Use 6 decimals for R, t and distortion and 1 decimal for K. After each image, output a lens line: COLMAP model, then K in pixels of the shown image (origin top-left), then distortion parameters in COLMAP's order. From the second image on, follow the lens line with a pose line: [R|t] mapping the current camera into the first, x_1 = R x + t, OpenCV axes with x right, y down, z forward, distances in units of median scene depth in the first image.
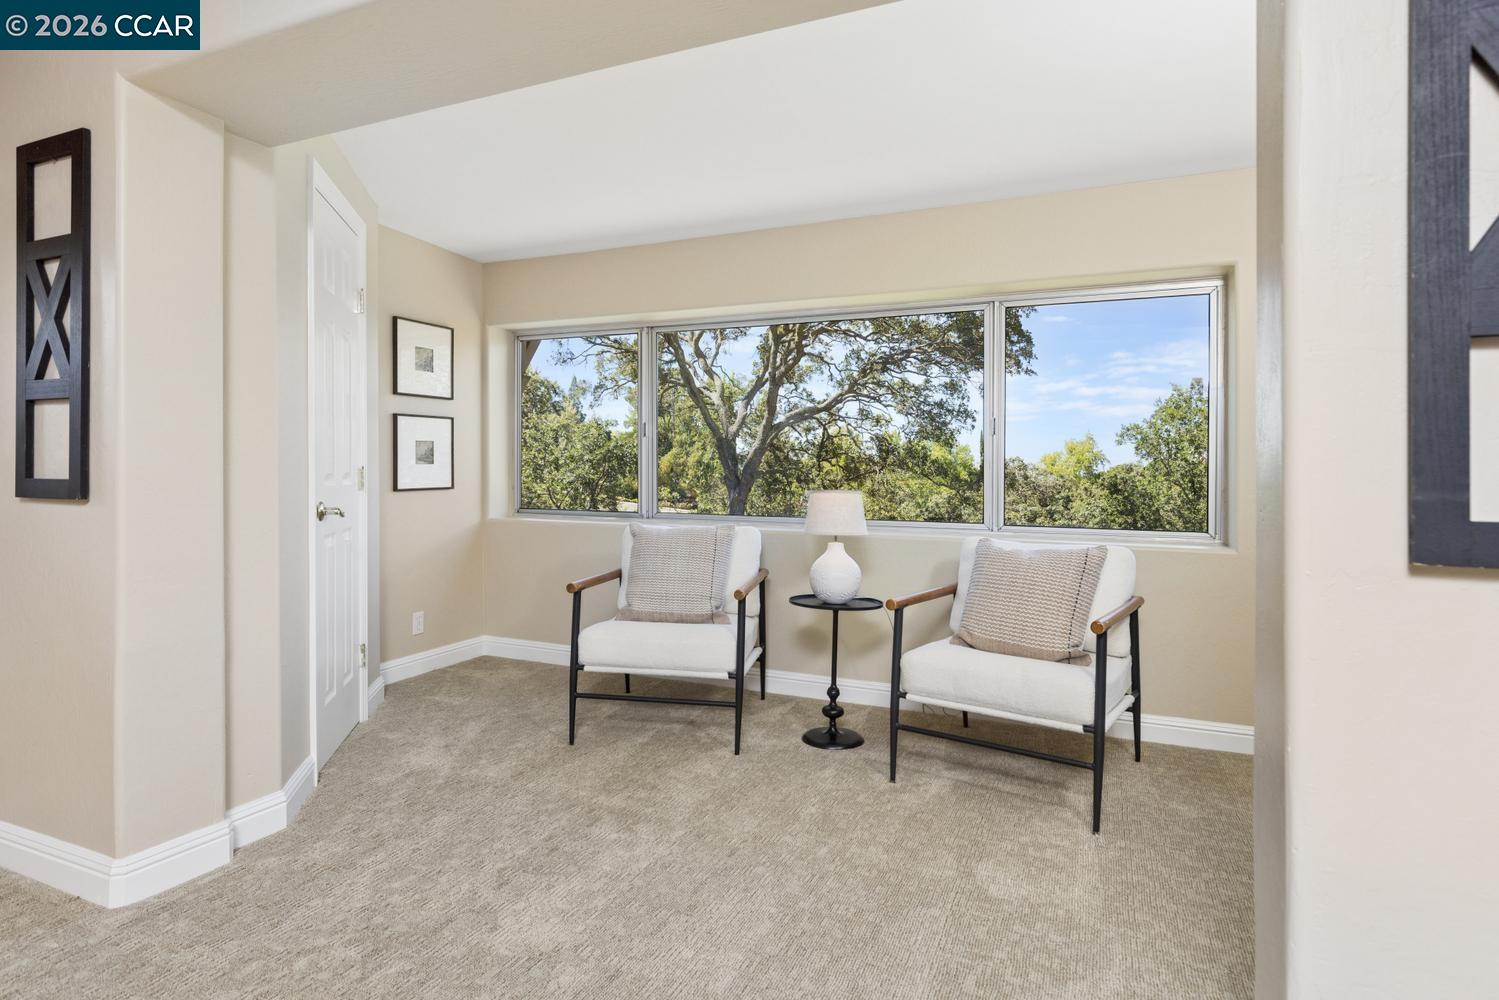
lens RADIAL K [[781.7, 0, 745.9], [0, 781.7, 484.5], [0, 0, 1]] dist [0.002365, 0.000359]
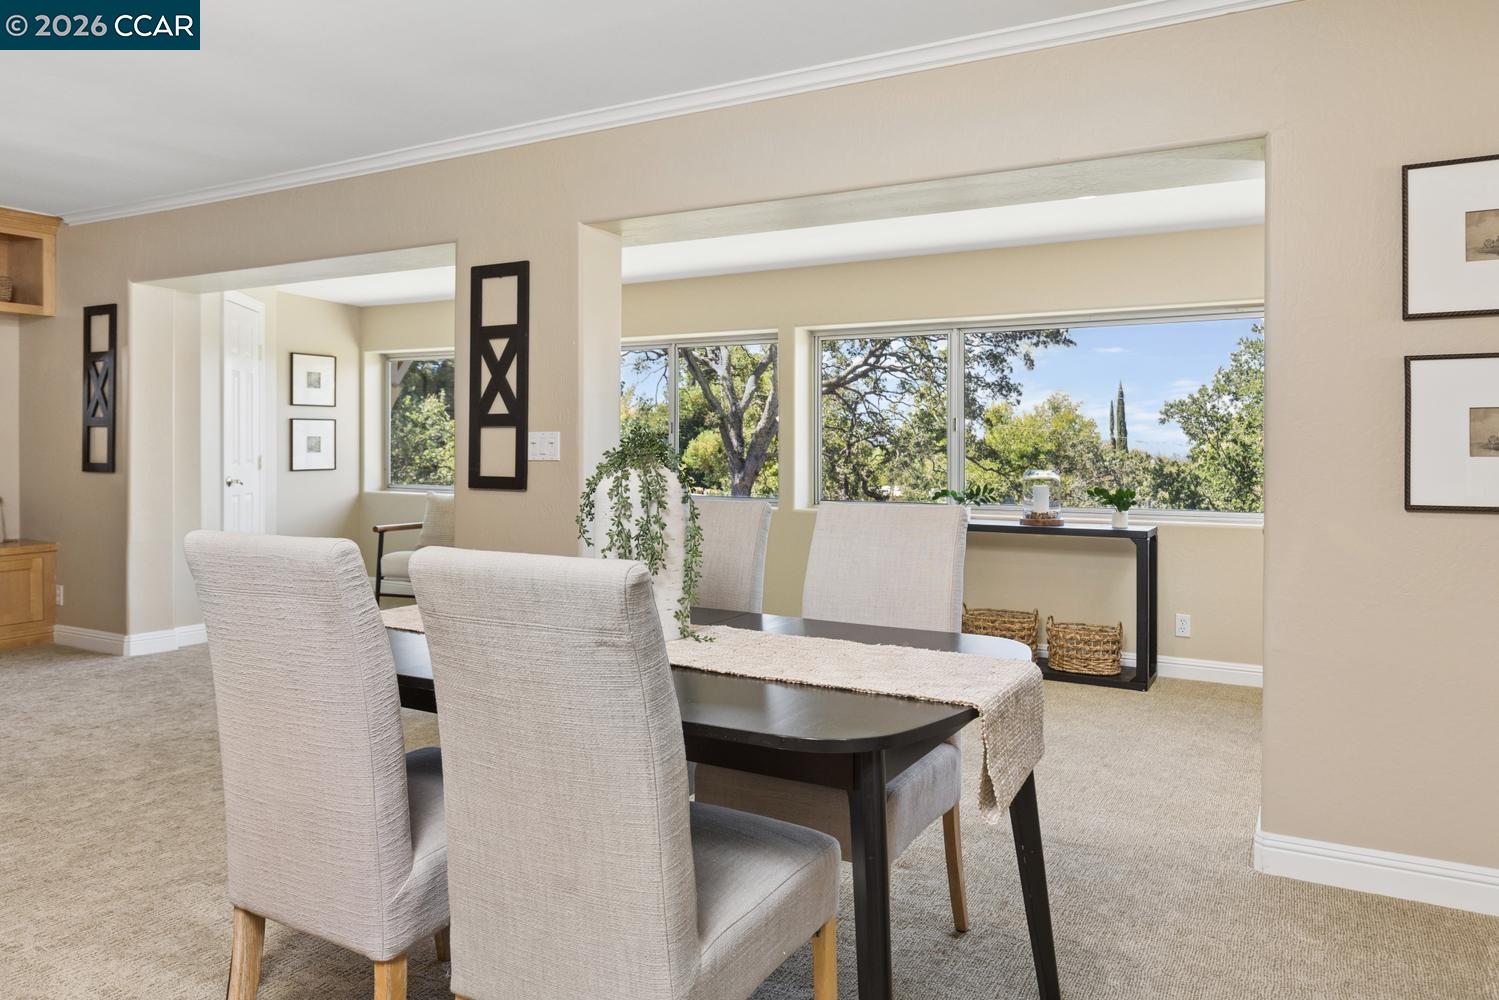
lens RADIAL K [[1039.3, 0, 747.7], [0, 1039.3, 465.2], [0, 0, 1]] dist [0.002868, -0.000718]
pose [[0.993782, 0.001994, -0.111328, 0.626440], [-0.002453, 0.999989, -0.003993, 0.003116], [0.111319, 0.004241, 0.993776, -0.854723]]
